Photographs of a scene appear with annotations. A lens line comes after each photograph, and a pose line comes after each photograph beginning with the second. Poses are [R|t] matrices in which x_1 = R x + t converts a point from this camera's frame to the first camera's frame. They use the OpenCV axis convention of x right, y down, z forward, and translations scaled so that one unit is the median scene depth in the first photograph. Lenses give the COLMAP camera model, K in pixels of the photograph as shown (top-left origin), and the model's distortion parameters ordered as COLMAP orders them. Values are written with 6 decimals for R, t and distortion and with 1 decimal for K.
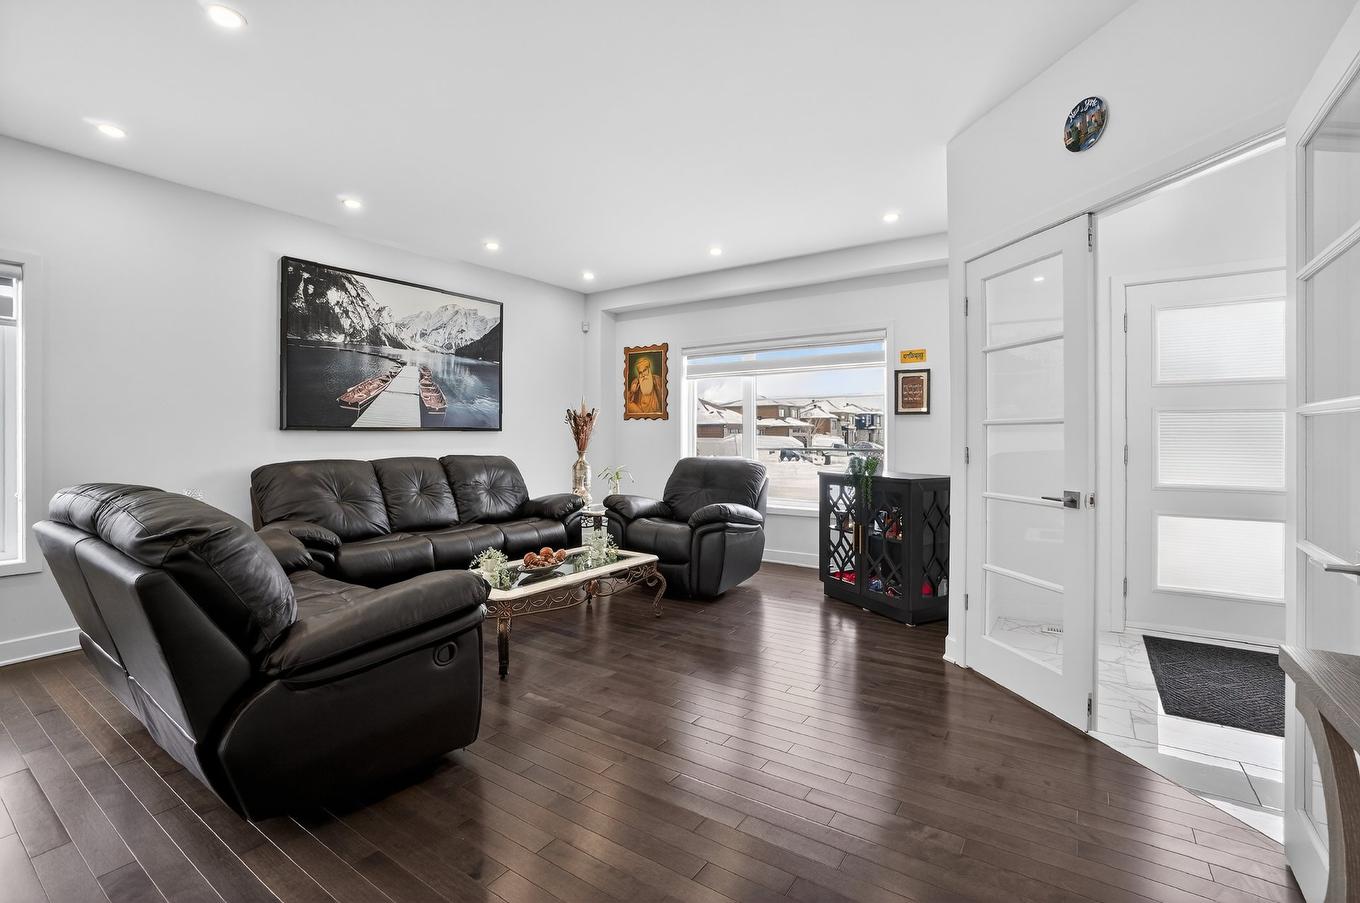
lens RADIAL K [[605.9, 0, 681.7], [0, 605.9, 442.2], [0, 0, 1]] dist [-0.065881, 0.020990]
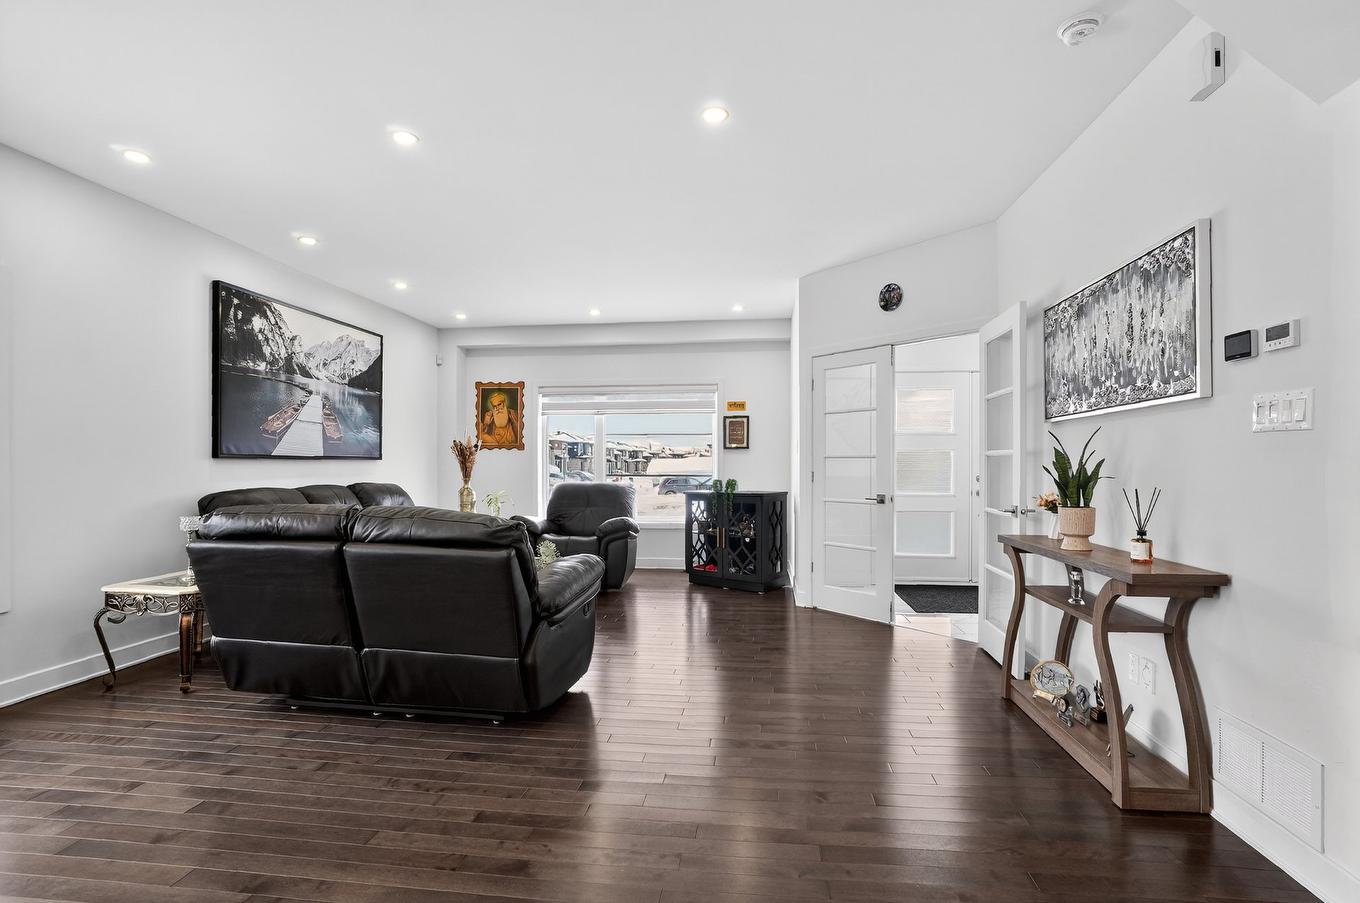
lens RADIAL K [[637.1, 0, 686.3], [0, 637.1, 475.2], [0, 0, 1]] dist [-0.041638, 0.000295]
pose [[0.883768, -0.007408, 0.467867, -0.395783], [0.004547, 0.999963, 0.007245, 0.002674], [-0.467903, -0.004276, 0.883769, -0.228910]]
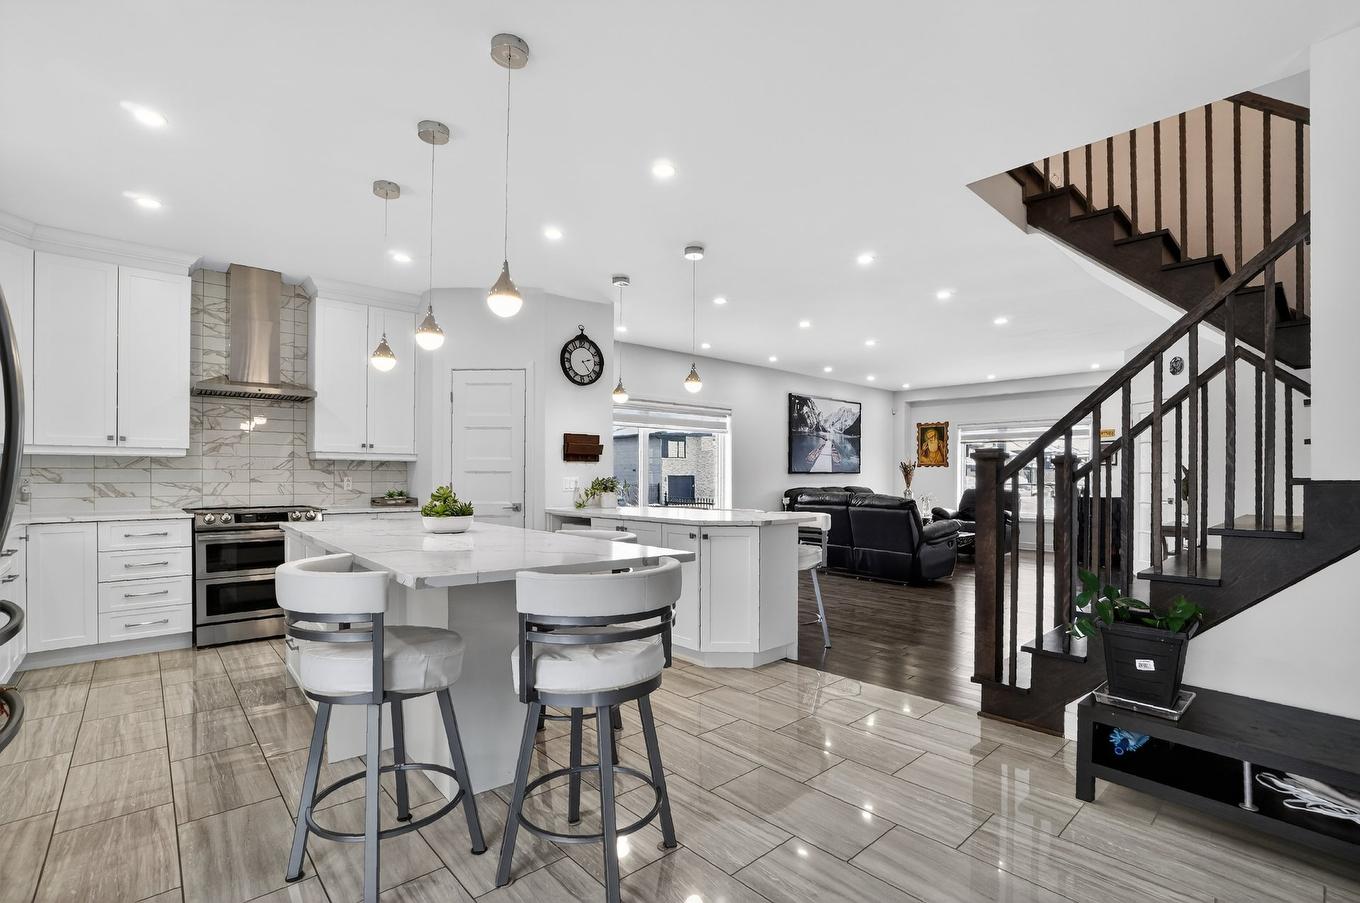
lens RADIAL K [[637.1, 0, 686.3], [0, 637.1, 475.2], [0, 0, 1]] dist [-0.041638, 0.000295]
pose [[0.975054, 0.002654, -0.221954, -0.444237], [-0.004943, 0.999940, -0.009755, 0.008780], [0.221914, 0.010608, 0.975008, -1.145402]]
